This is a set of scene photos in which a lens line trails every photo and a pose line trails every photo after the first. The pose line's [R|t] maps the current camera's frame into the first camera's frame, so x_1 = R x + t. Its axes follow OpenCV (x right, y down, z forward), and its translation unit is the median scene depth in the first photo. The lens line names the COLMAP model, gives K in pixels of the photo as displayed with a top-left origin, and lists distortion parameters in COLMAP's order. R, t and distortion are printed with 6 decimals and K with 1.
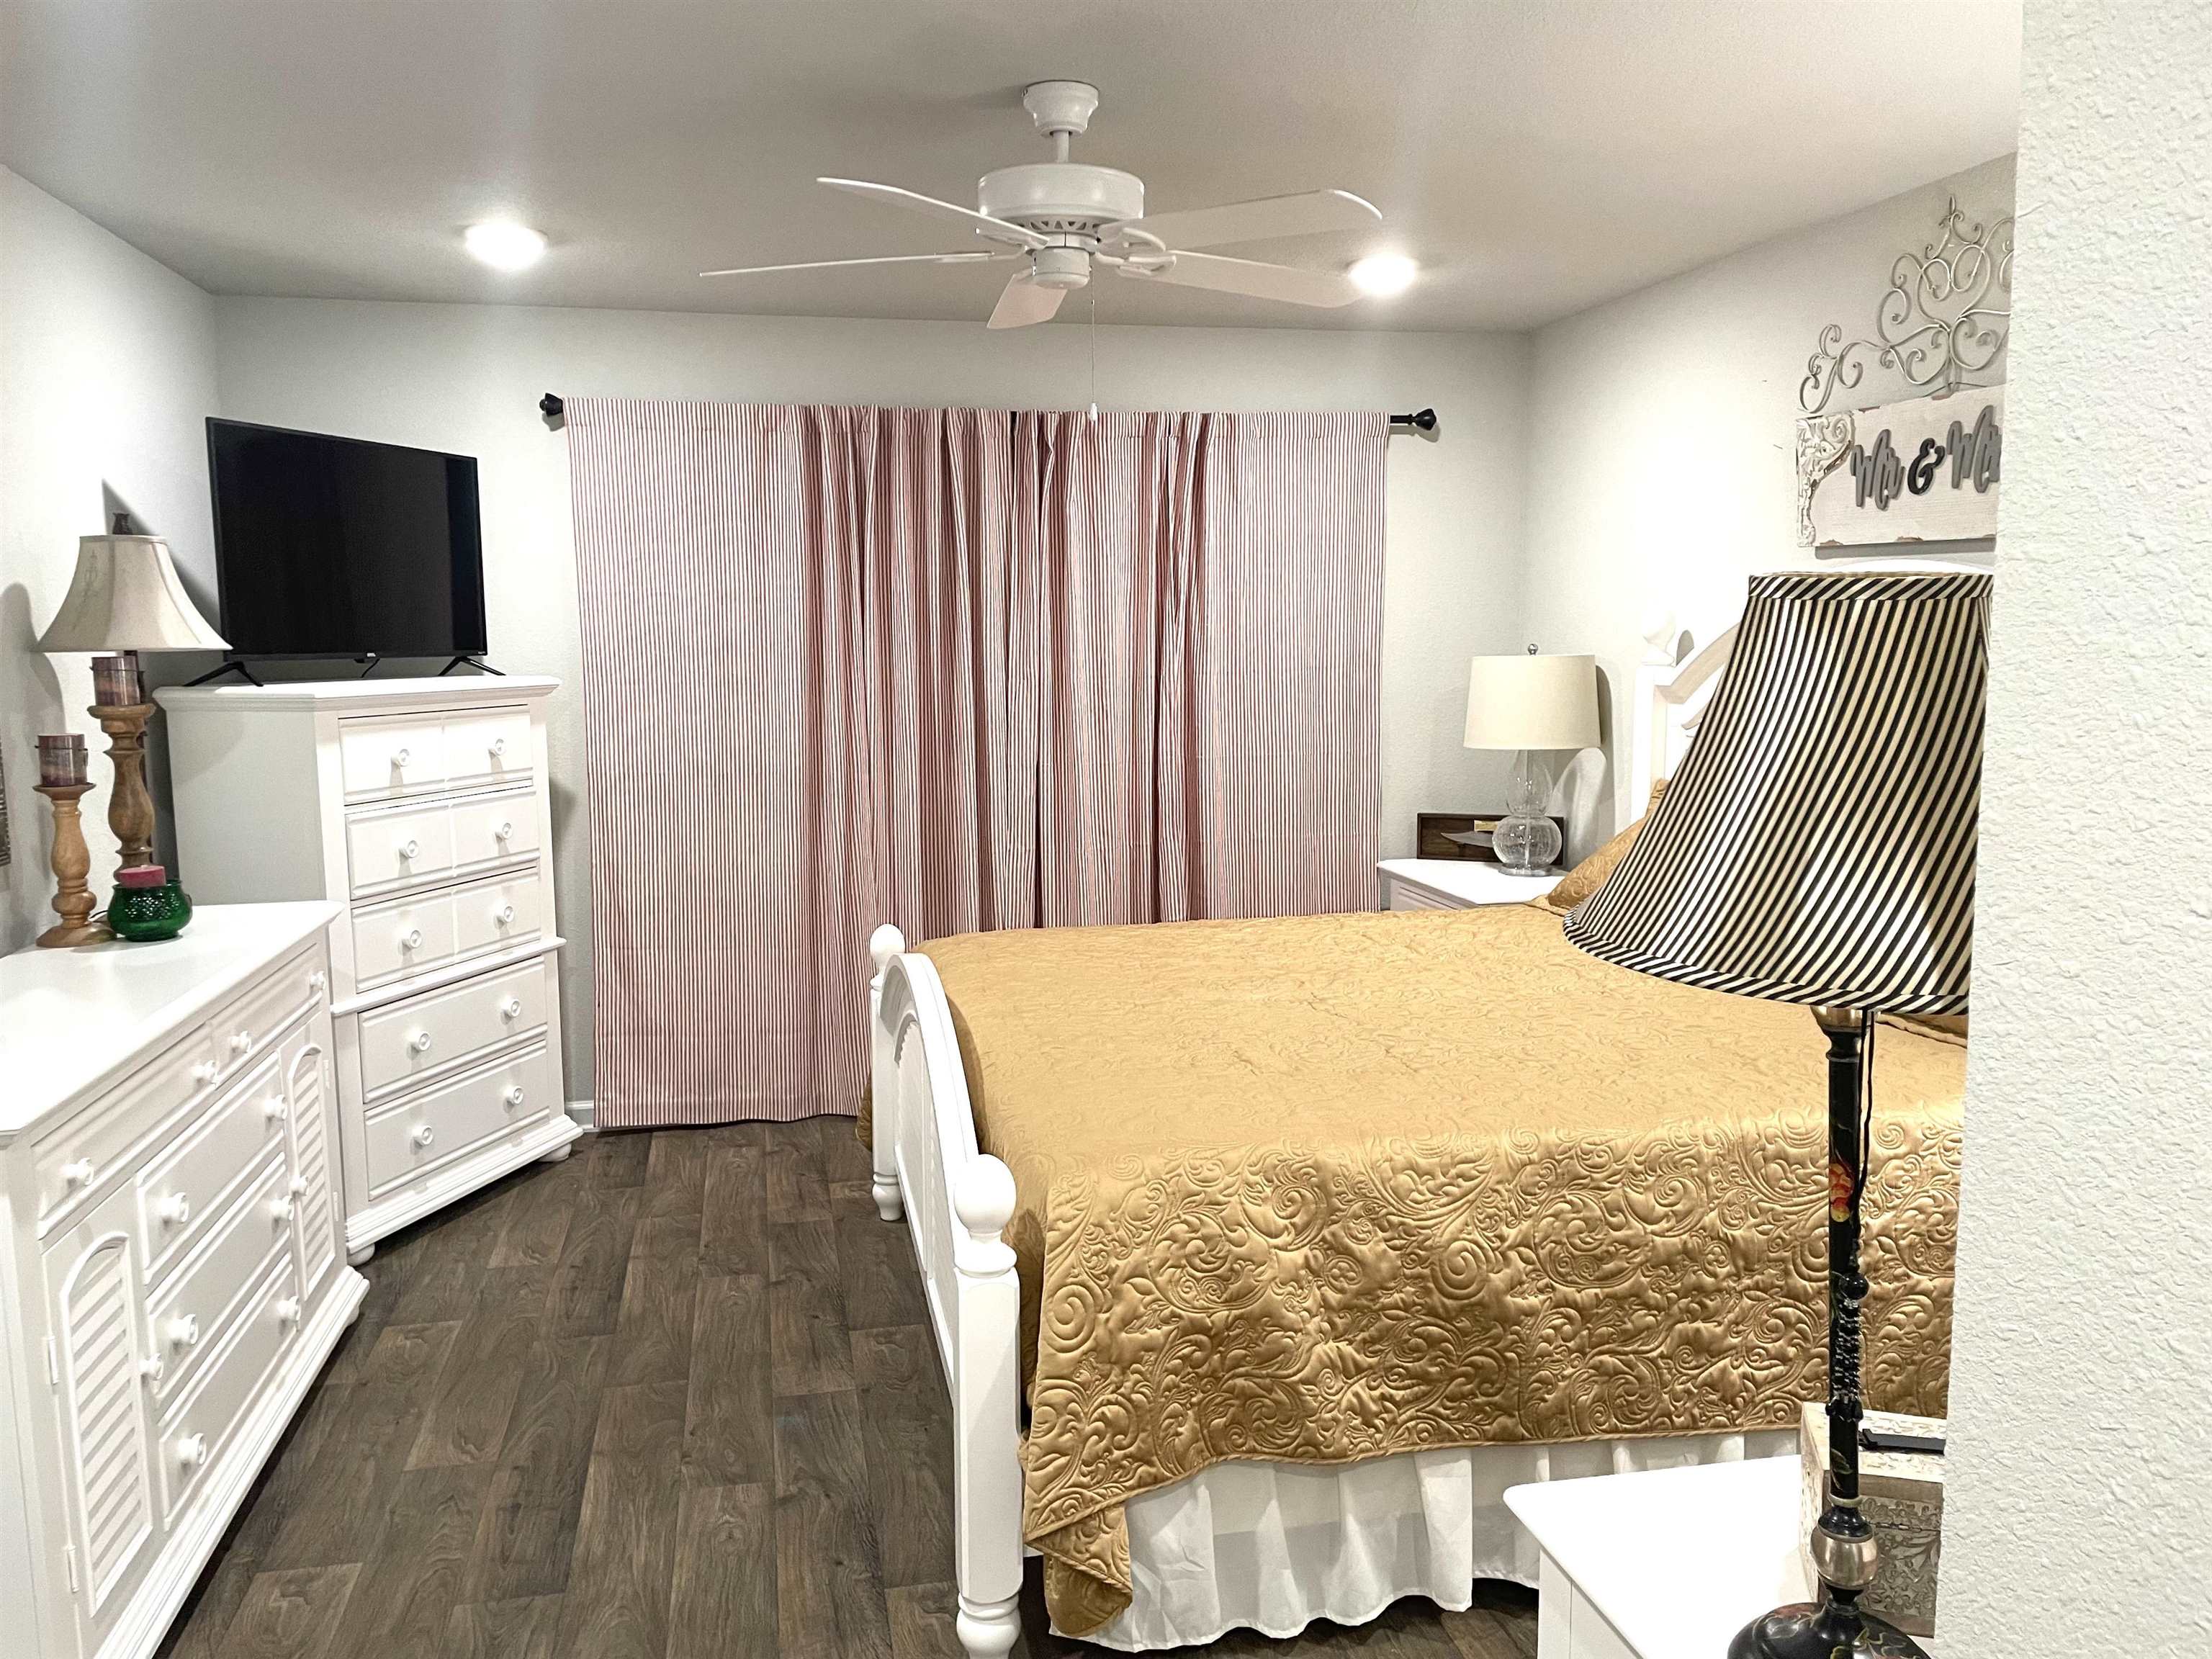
lens RADIAL K [[1678.6, 0, 1090.6], [0, 1678.6, 838.7], [0, 0, 1]] dist [0.064145, -0.078783]
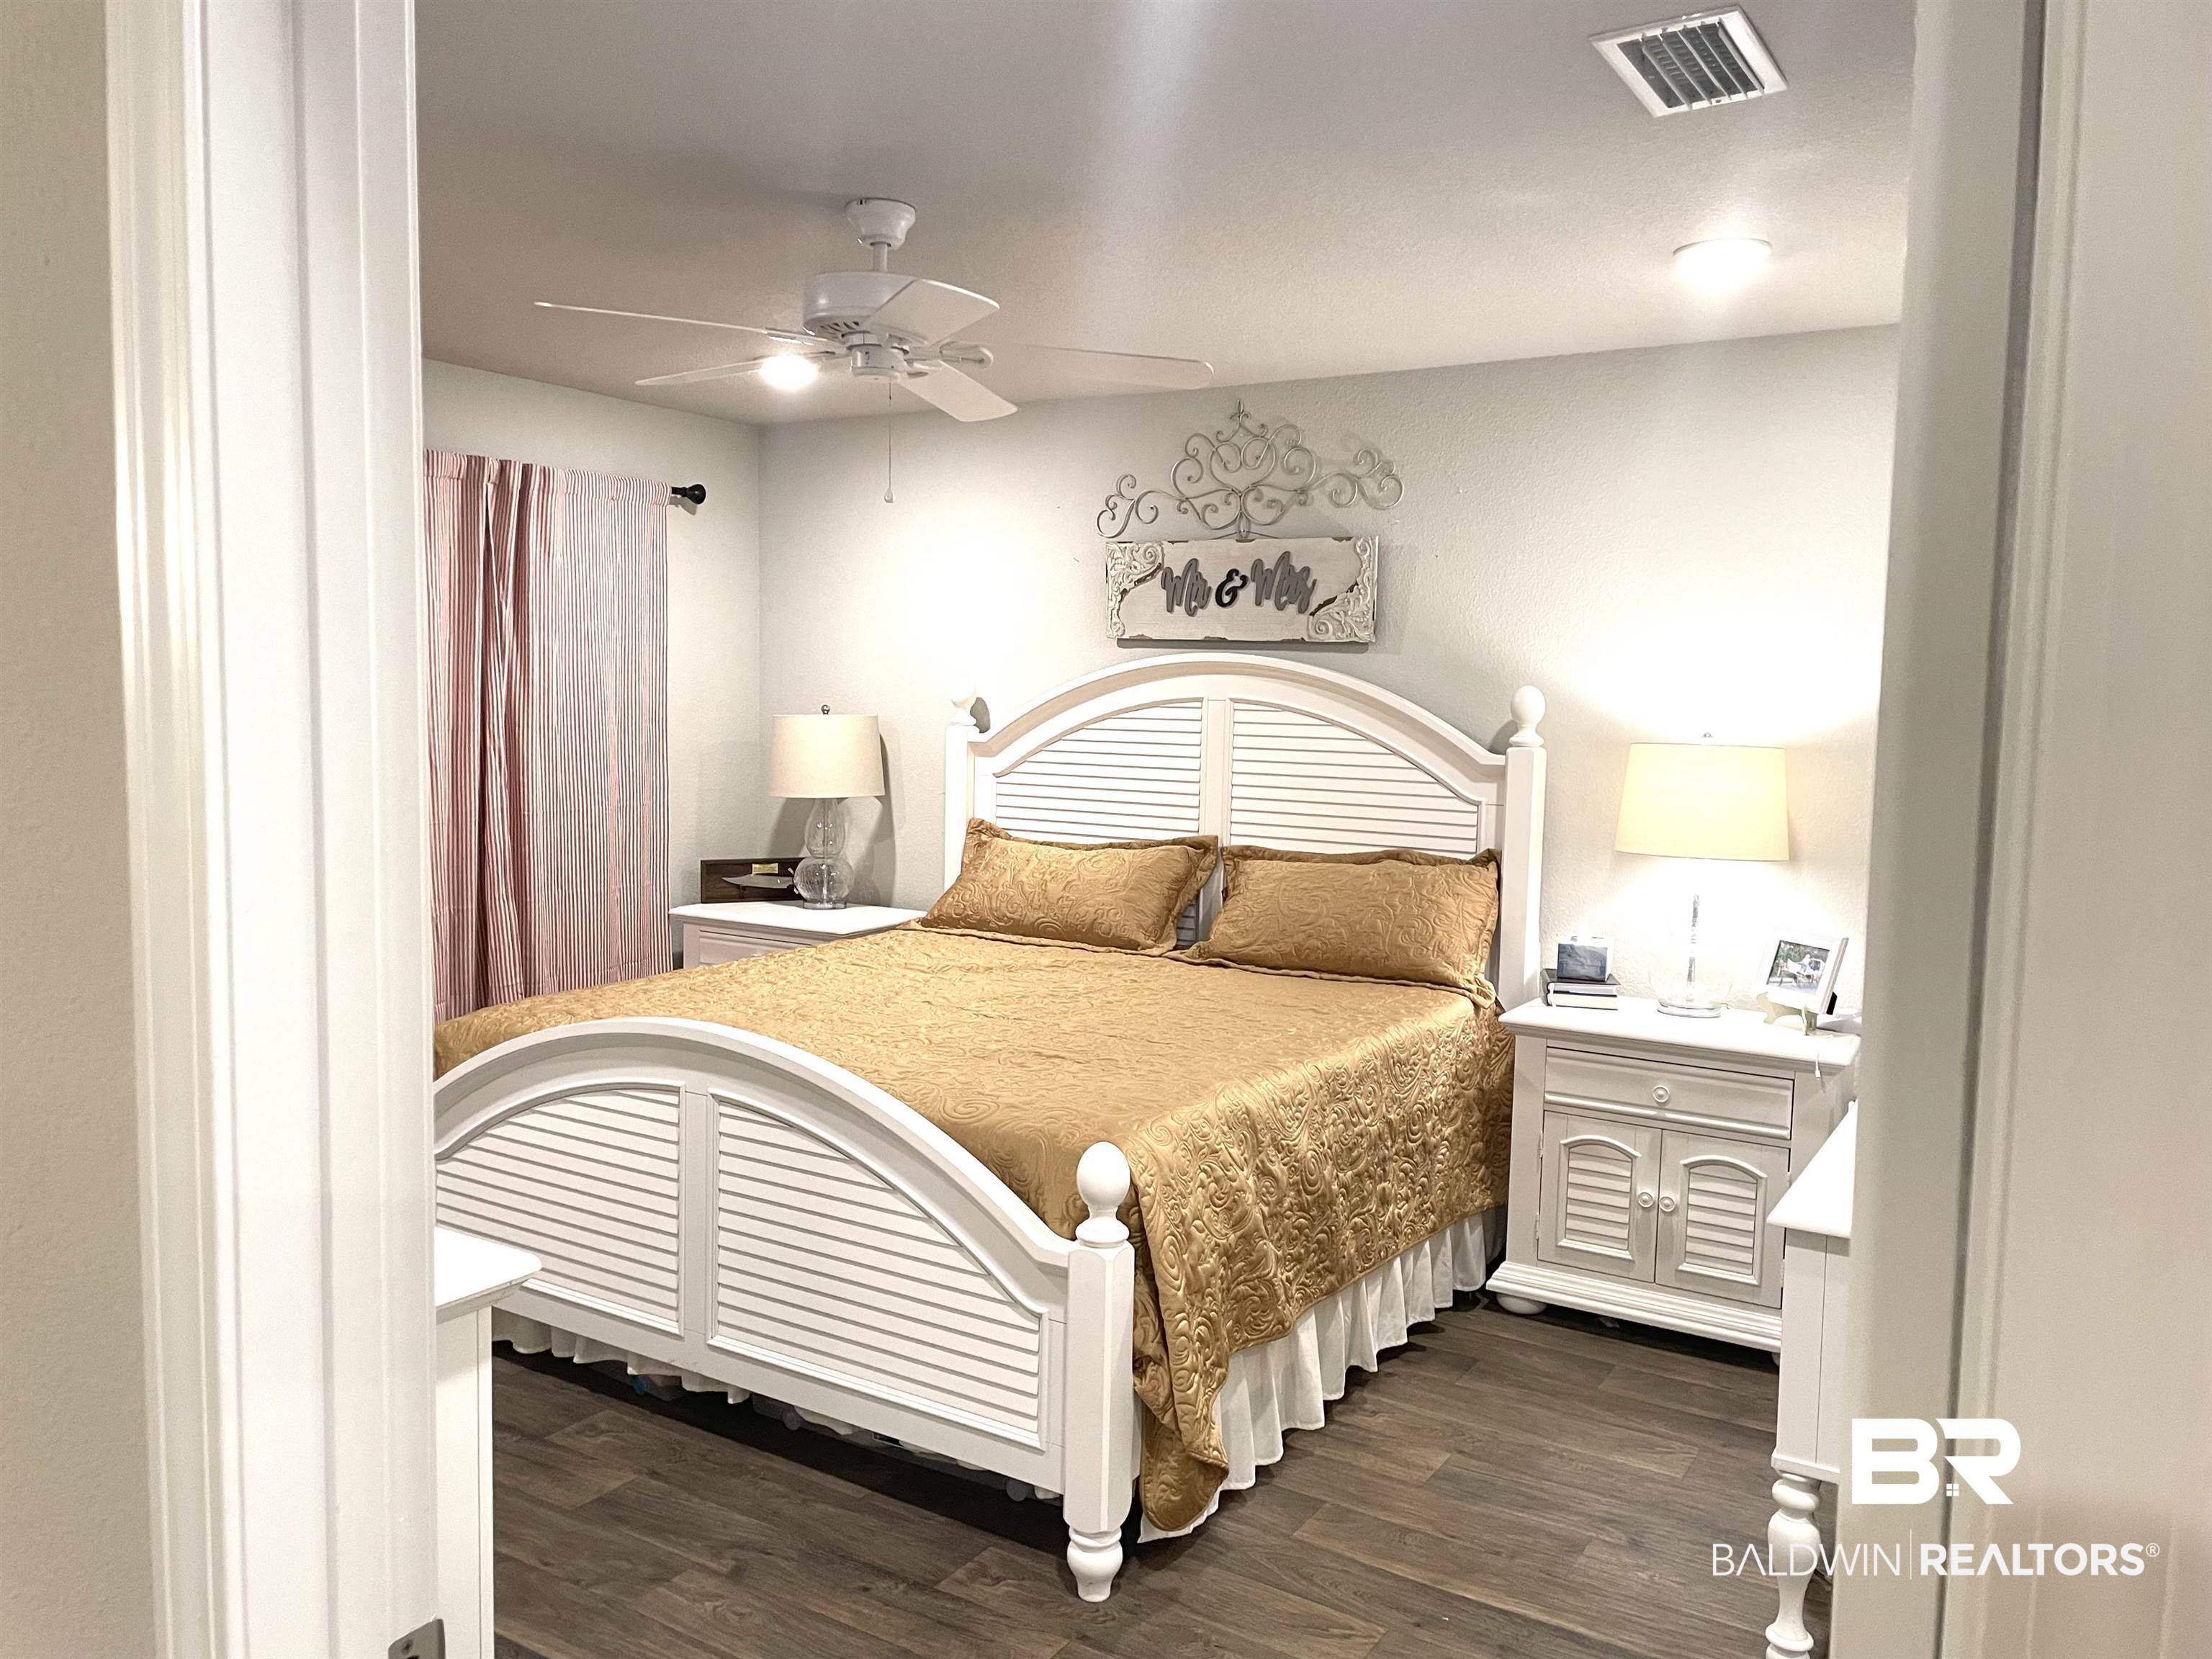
lens RADIAL K [[1678.6, 0, 1092.8], [0, 1678.6, 840.6], [0, 0, 1]] dist [0.064145, -0.078783]
pose [[0.685787, -0.041859, 0.726598, -0.610744], [0.064794, 0.997892, -0.003666, -0.011515], [-0.724913, 0.049593, 0.687053, 0.130864]]
